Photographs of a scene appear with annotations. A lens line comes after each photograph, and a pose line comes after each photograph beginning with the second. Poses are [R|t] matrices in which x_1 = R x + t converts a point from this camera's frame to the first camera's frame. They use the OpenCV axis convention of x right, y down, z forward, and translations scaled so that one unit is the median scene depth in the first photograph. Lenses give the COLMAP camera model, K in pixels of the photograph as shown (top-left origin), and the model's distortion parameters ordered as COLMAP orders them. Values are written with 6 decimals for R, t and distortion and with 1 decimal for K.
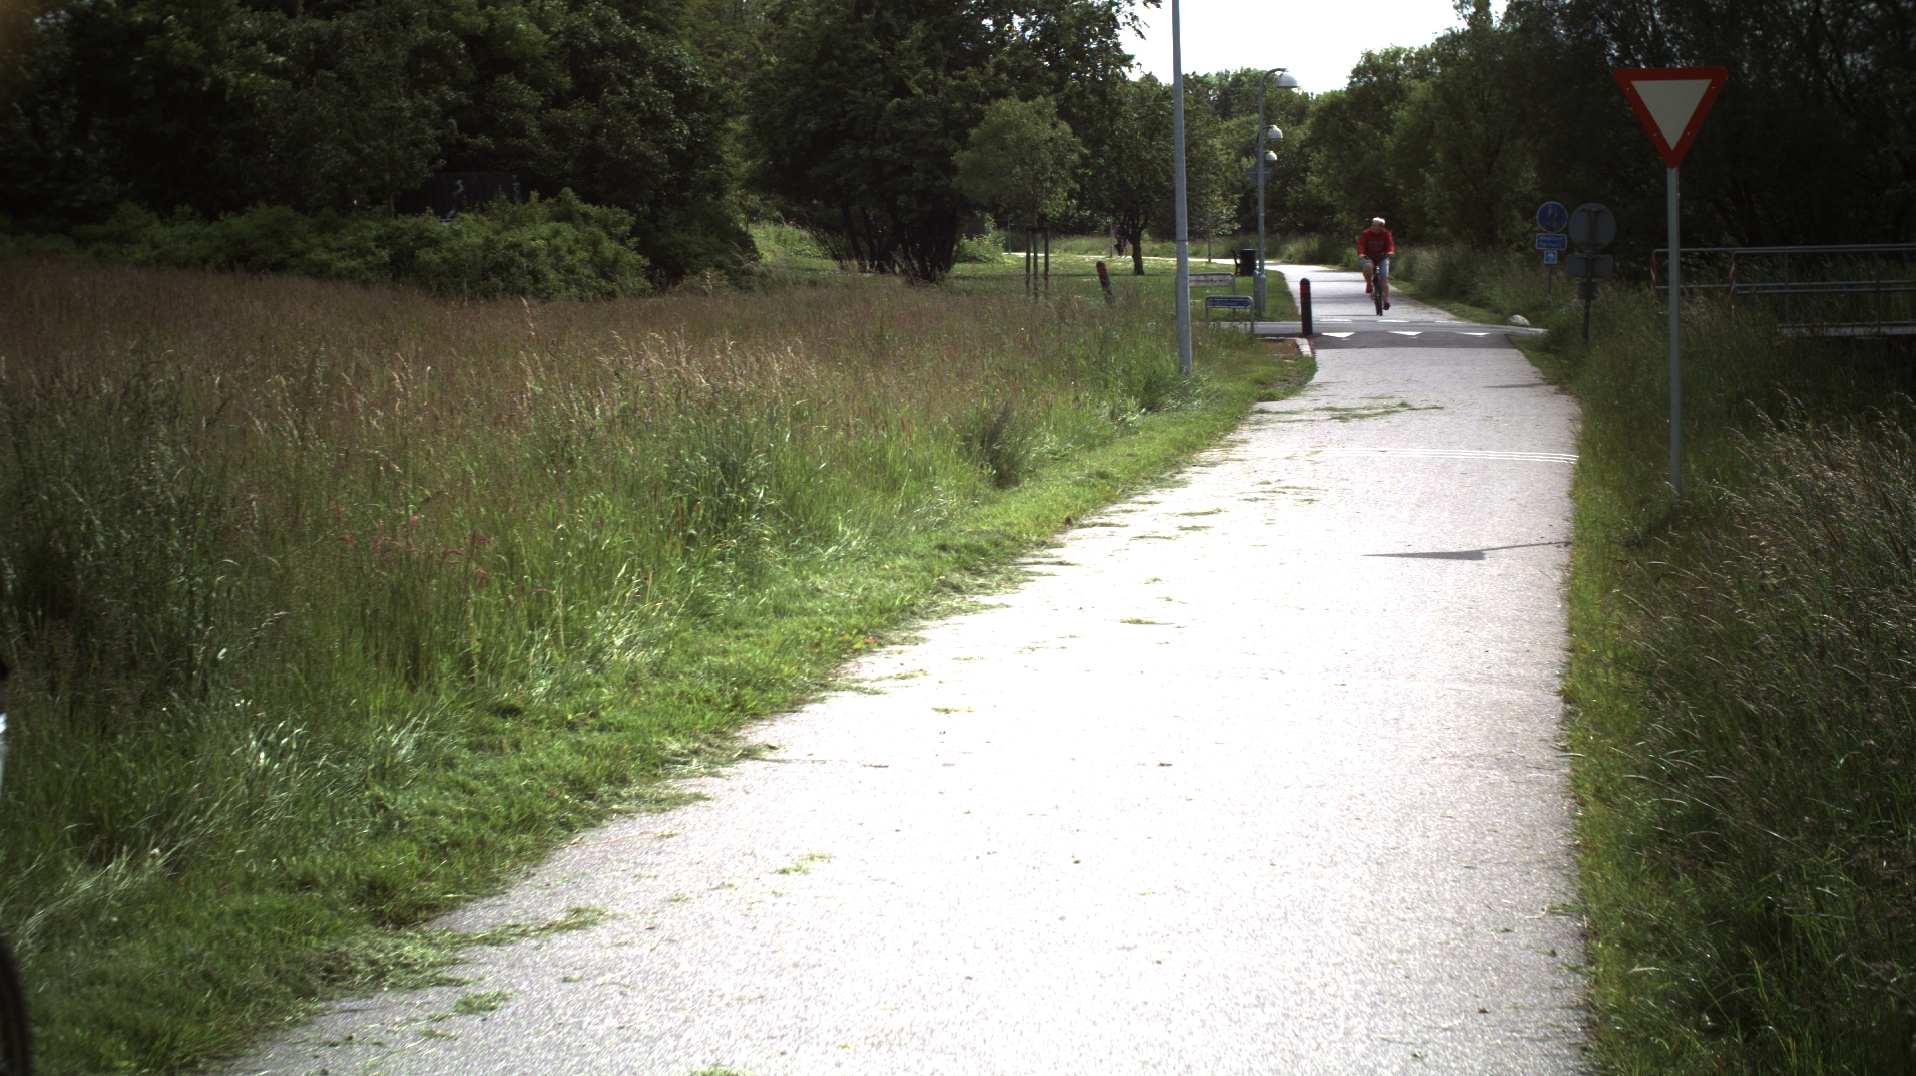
lens RADIAL K [[3235.9, 0, 964.2], [0, 3235.9, 541.1], [0, 0, 1]] dist [-0.268742, 0.000000]
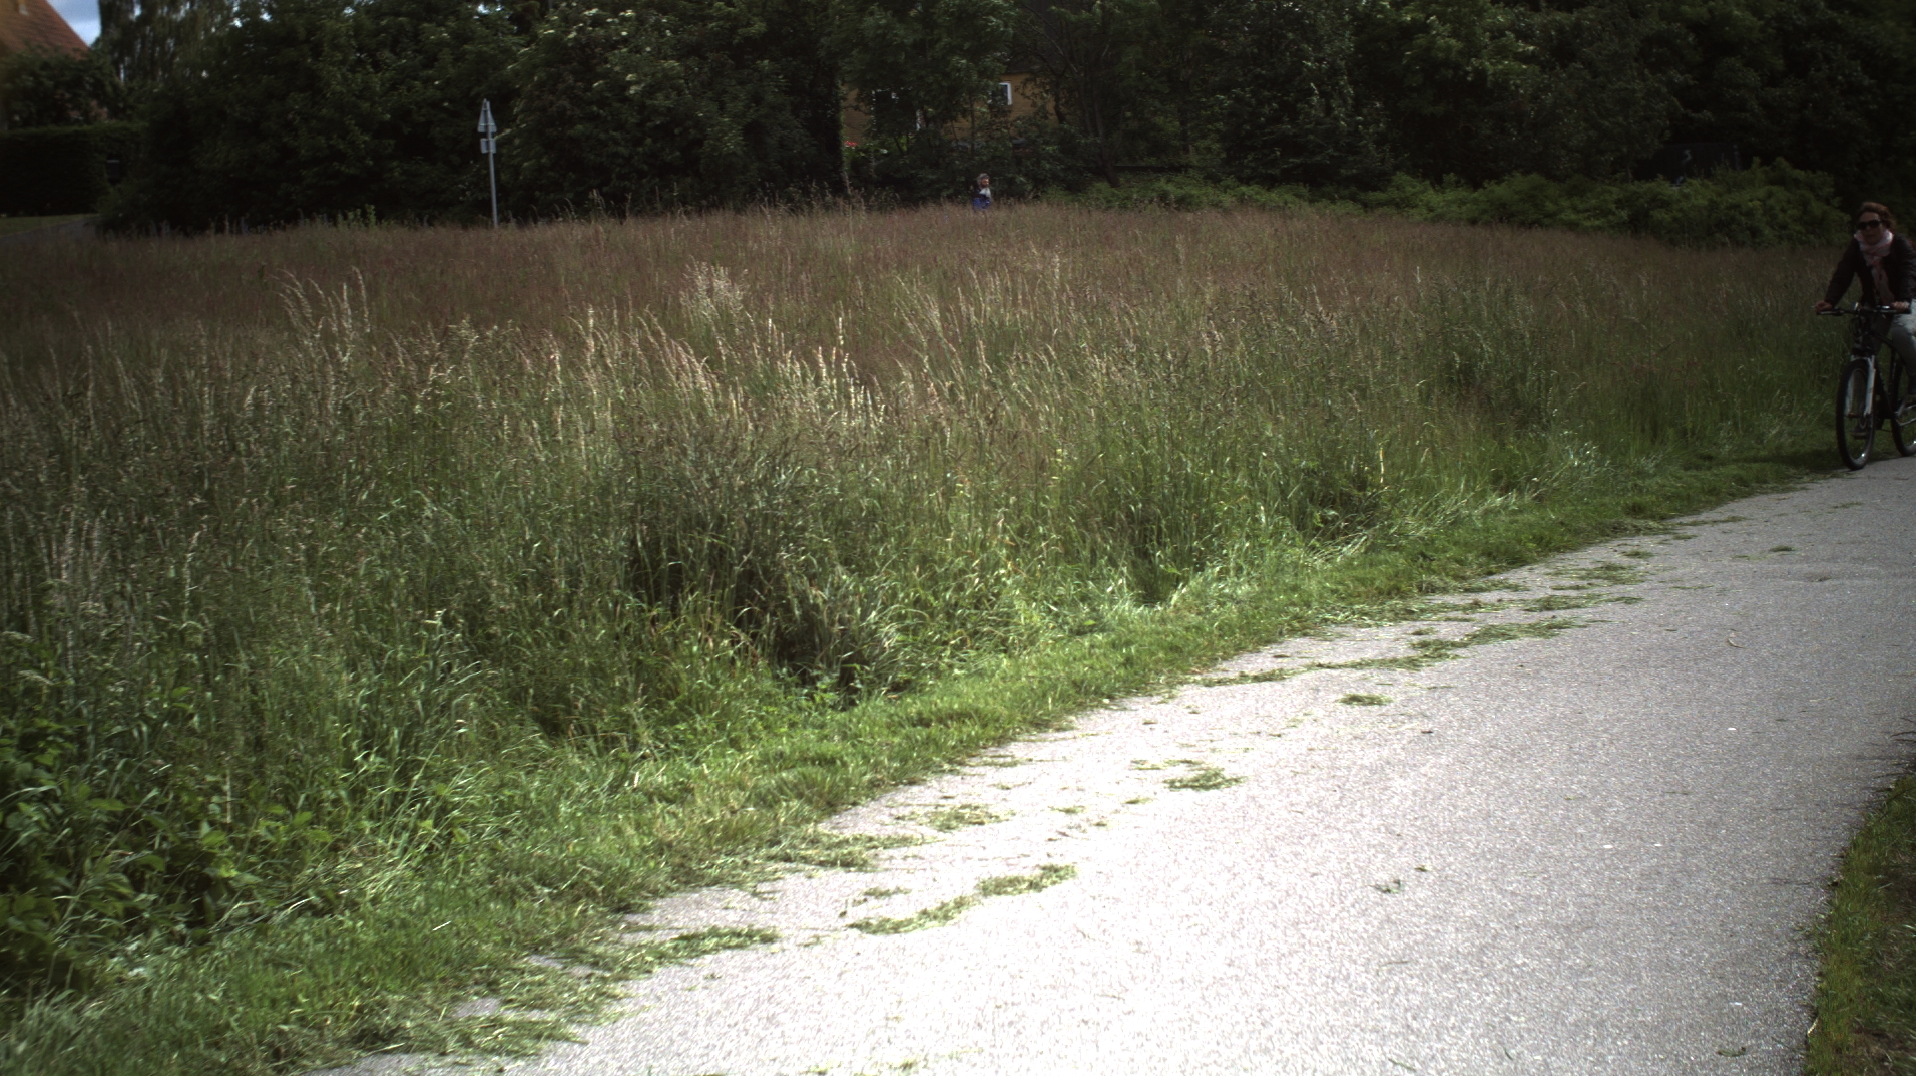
lens RADIAL K [[3235.9, 0, 961.7], [0, 3235.9, 524.3], [0, 0, 1]] dist [-0.268742, 0.000000]
pose [[0.928143, 0.006495, -0.372167, 0.049328], [-0.004413, 0.999969, 0.006445, 0.029087], [0.372198, -0.004340, 0.928143, -0.295197]]
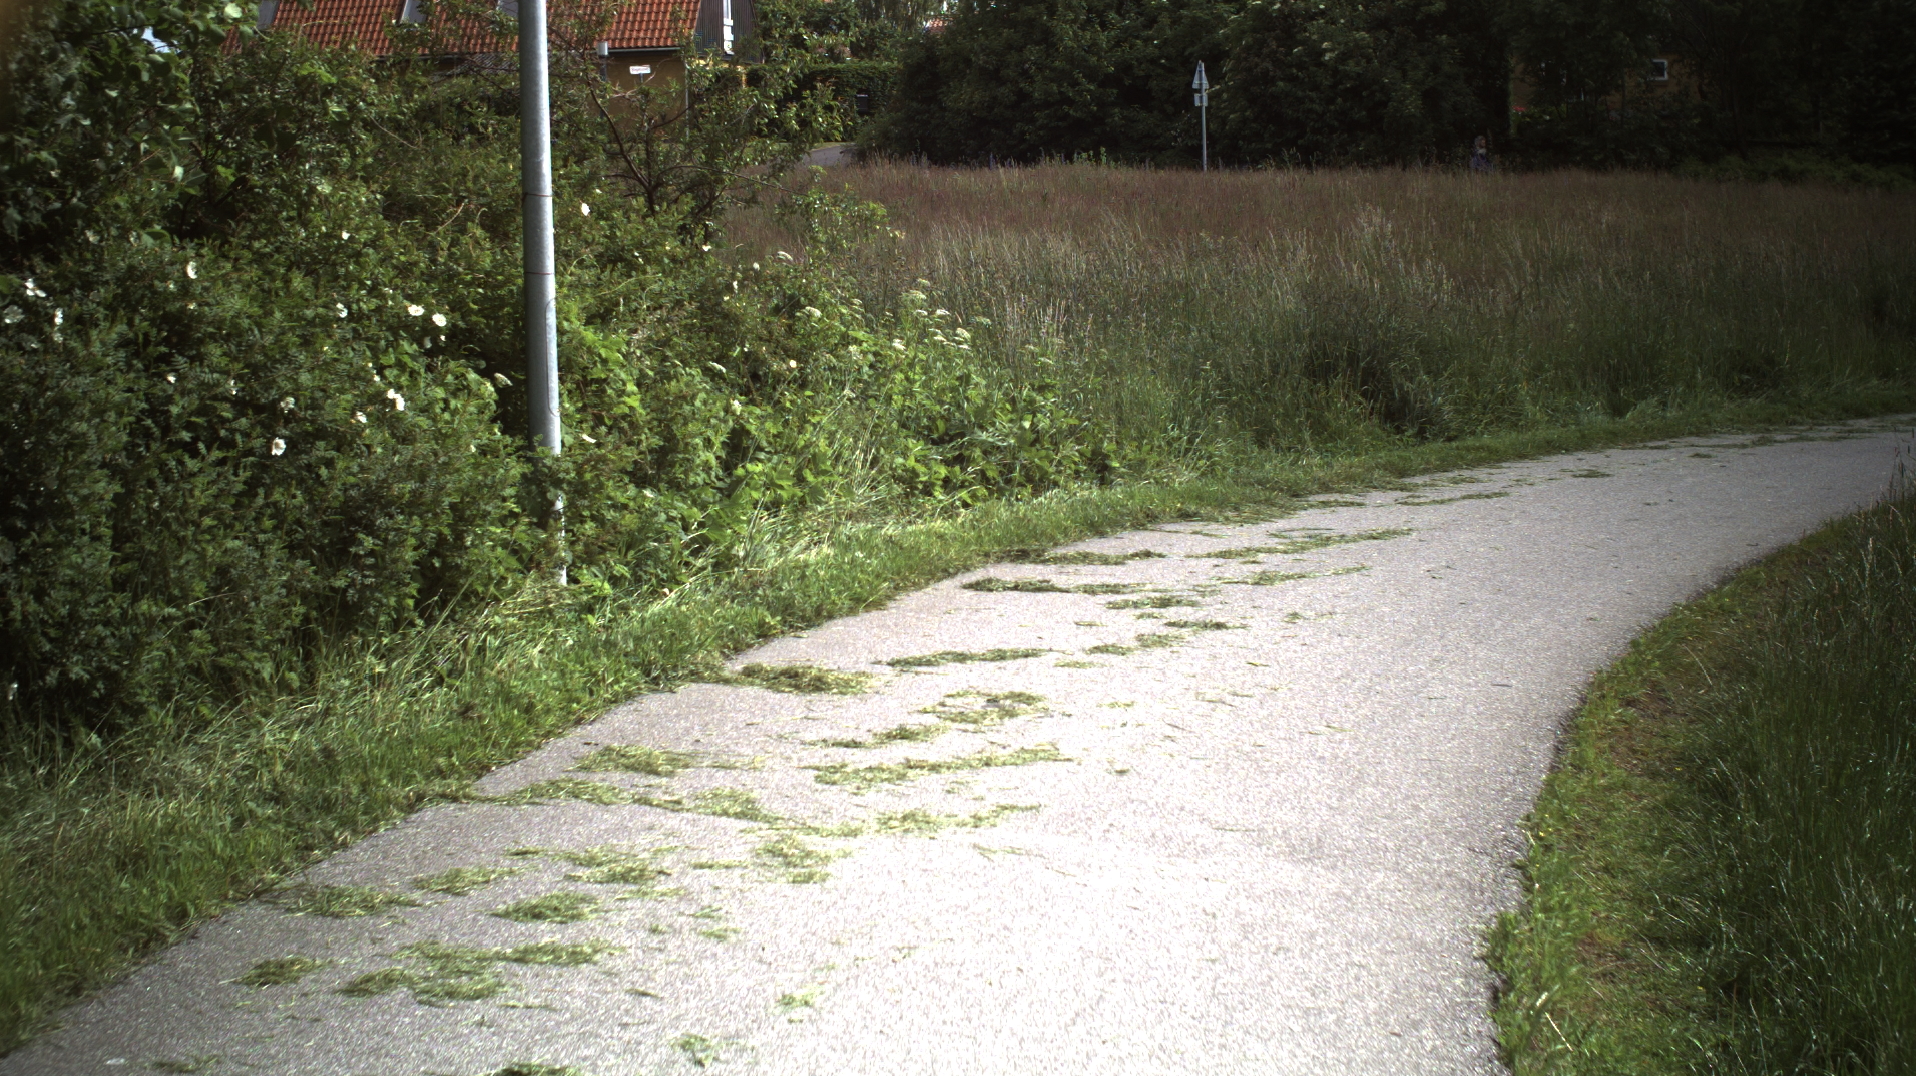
lens RADIAL K [[3235.9, 0, 957.0], [0, 3235.9, 544.6], [0, 0, 1]] dist [-0.268742, 0.000000]
pose [[0.828262, 0.065438, -0.556507, 0.192458], [-0.054873, 0.997856, 0.035667, 0.053866], [0.557648, 0.000995, 0.830077, -0.564560]]
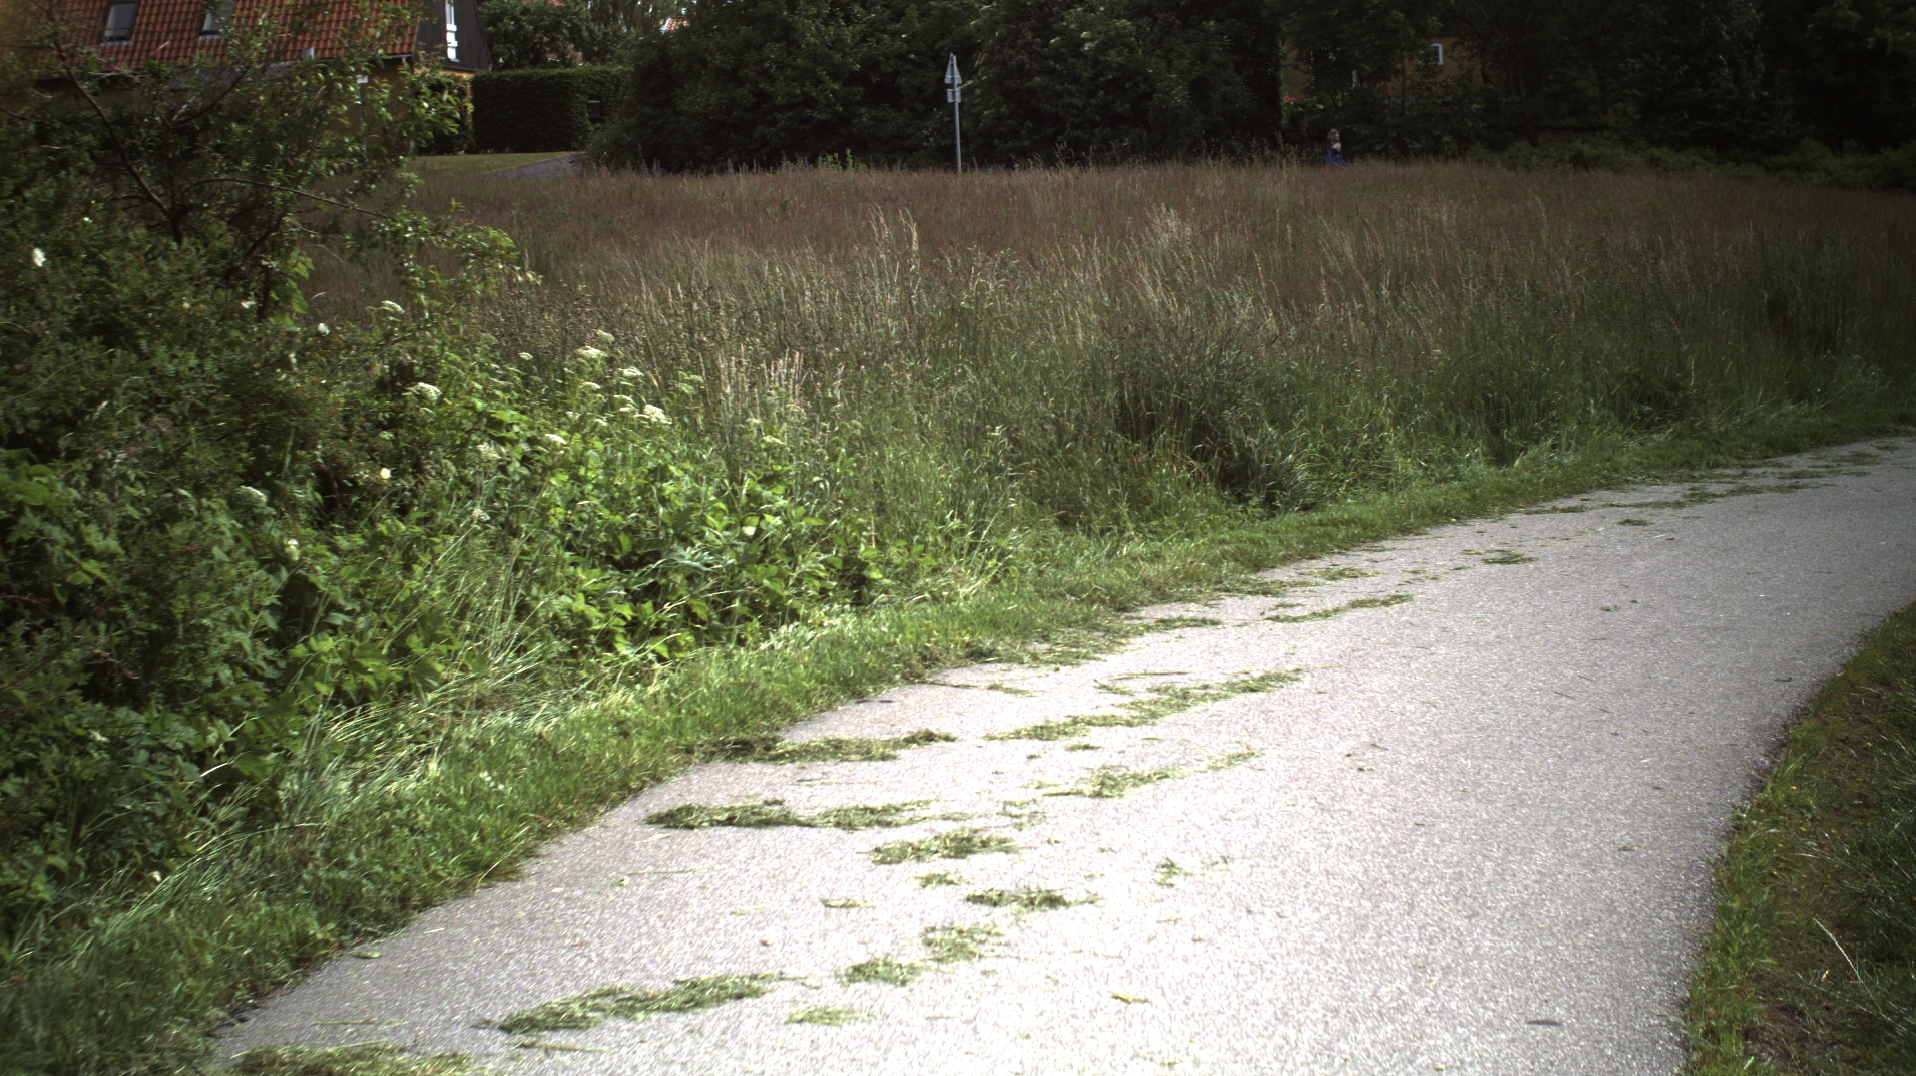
lens RADIAL K [[3235.9, 0, 955.6], [0, 3235.9, 526.2], [0, 0, 1]] dist [-0.268742, 0.000000]
pose [[0.868936, 0.037615, -0.493493, 0.112092], [-0.028876, 0.999262, 0.025322, 0.041660], [0.494081, -0.007753, 0.869381, -0.433426]]
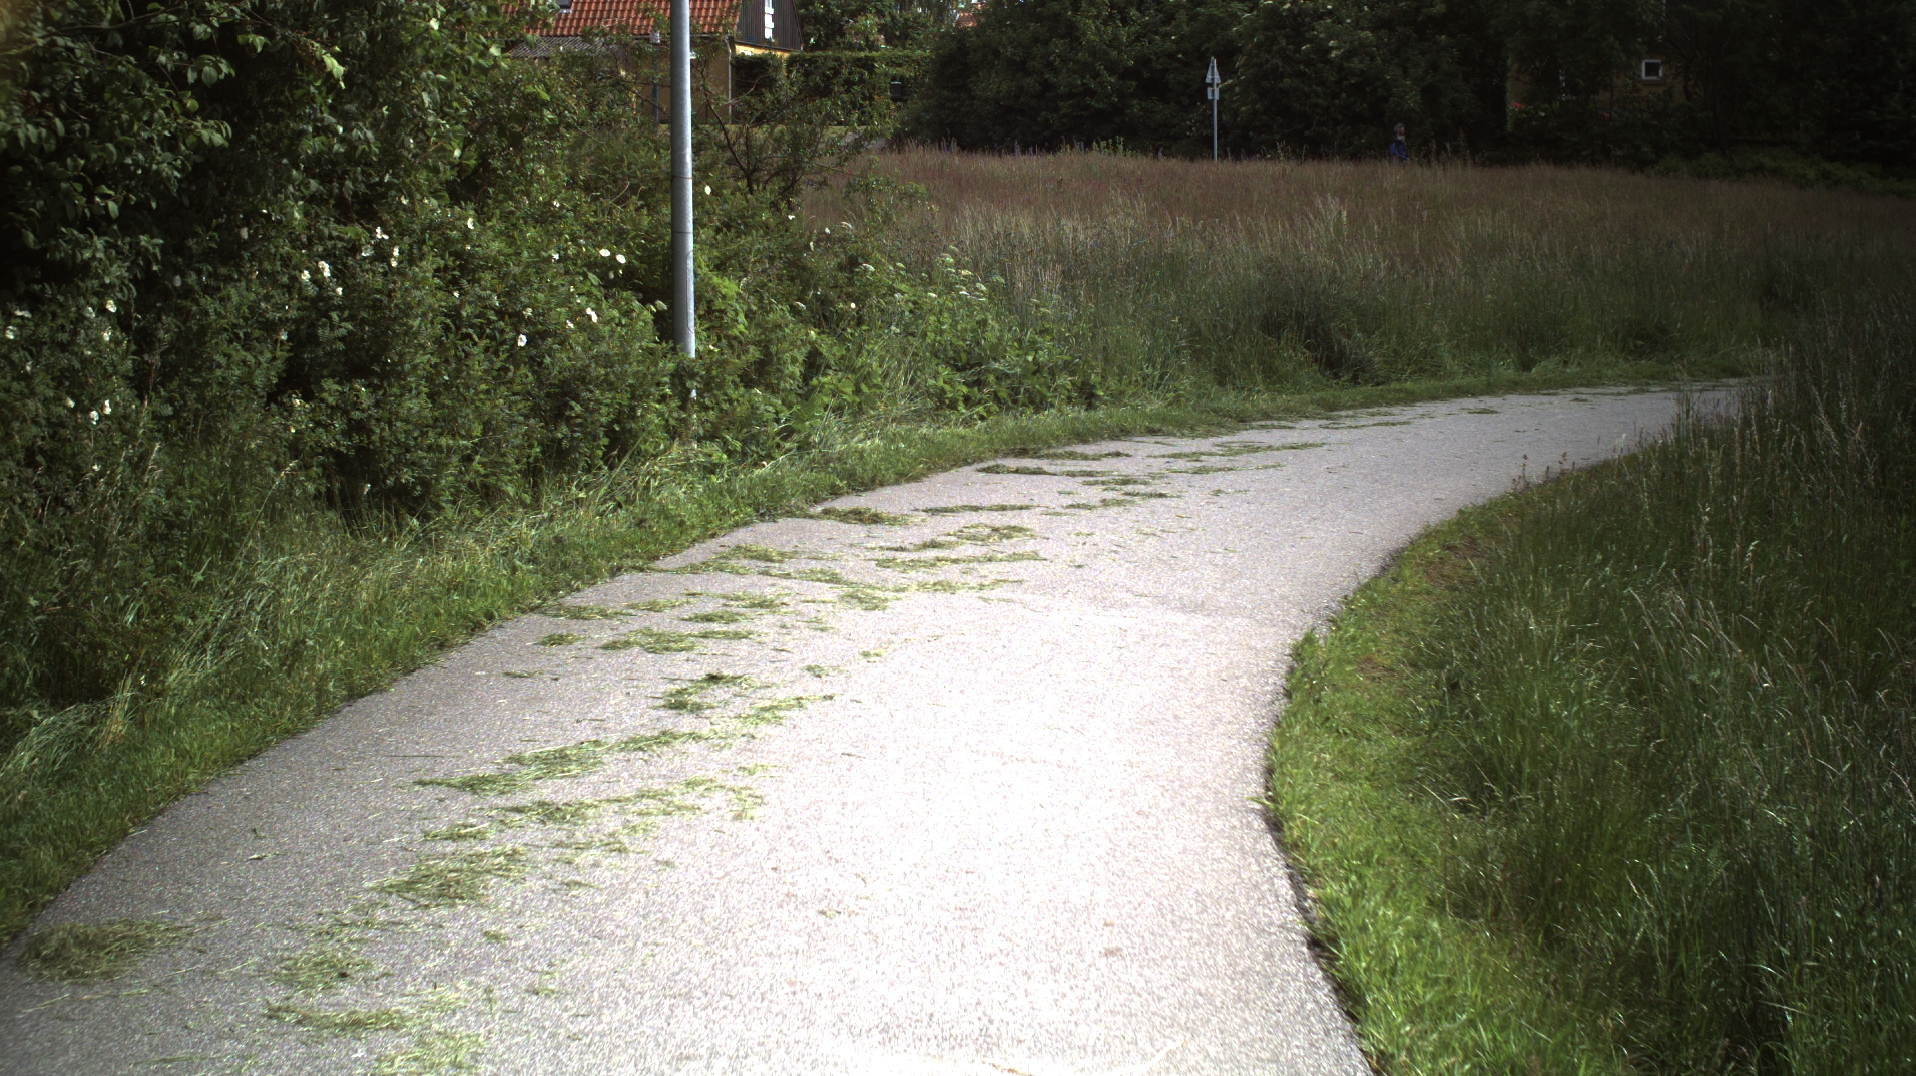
lens RADIAL K [[3235.9, 0, 955.6], [0, 3235.9, 547.3], [0, 0, 1]] dist [-0.268742, 0.000000]
pose [[0.822799, 0.081760, -0.562421, 0.280906], [-0.070082, 0.996642, 0.042356, 0.064284], [0.563995, 0.004565, 0.825765, -0.692252]]
